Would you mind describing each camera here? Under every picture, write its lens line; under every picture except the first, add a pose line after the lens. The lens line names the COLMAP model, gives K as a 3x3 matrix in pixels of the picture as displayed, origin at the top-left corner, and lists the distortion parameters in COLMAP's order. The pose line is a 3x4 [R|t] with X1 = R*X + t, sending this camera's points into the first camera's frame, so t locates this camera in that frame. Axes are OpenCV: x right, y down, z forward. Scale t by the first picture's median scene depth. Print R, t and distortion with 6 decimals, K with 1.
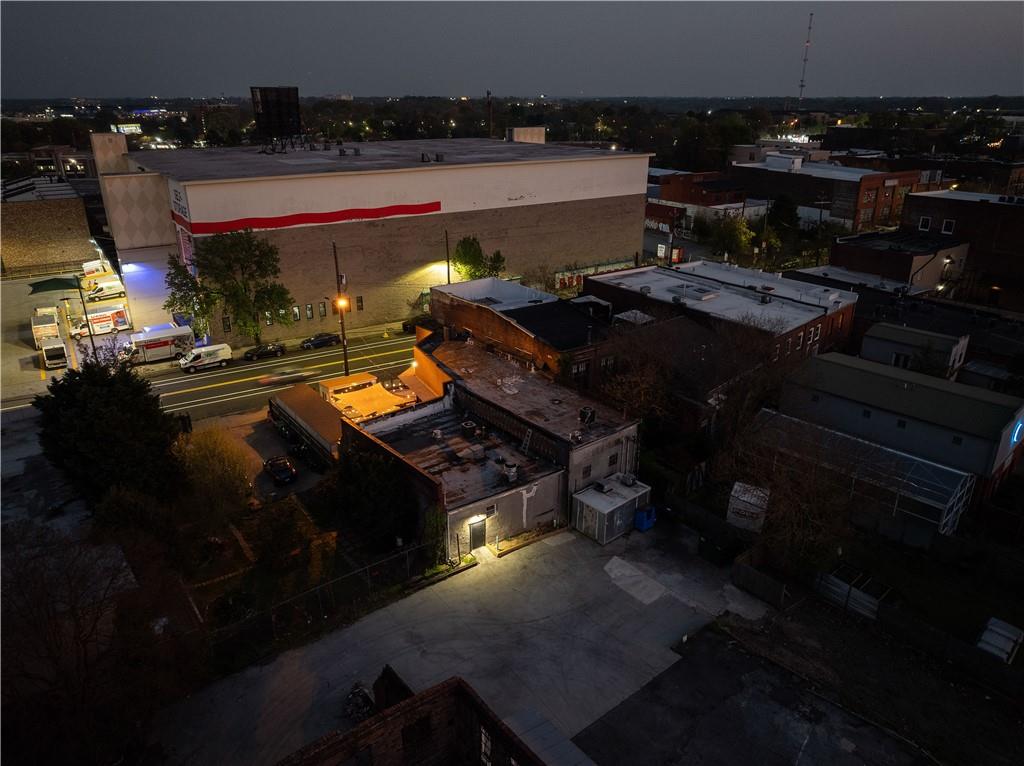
lens RADIAL K [[710.4, 0, 512.0], [0, 710.4, 383.0], [0, 0, 1]] dist [-0.012989, -0.003547]
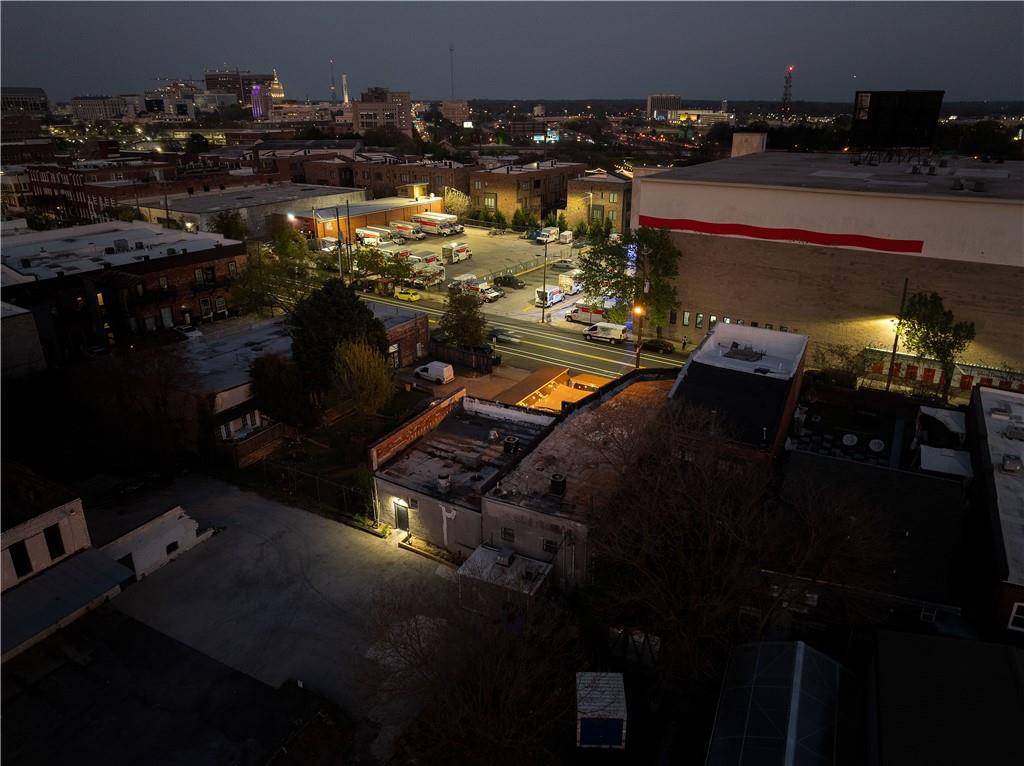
lens RADIAL K [[710.4, 0, 512.0], [0, 710.4, 383.0], [0, 0, 1]] dist [-0.012989, -0.003547]
pose [[0.391648, 0.341476, -0.854404, 0.638123], [-0.343684, 0.915665, 0.208419, -0.184878], [0.853518, 0.212018, 0.475978, 0.445294]]
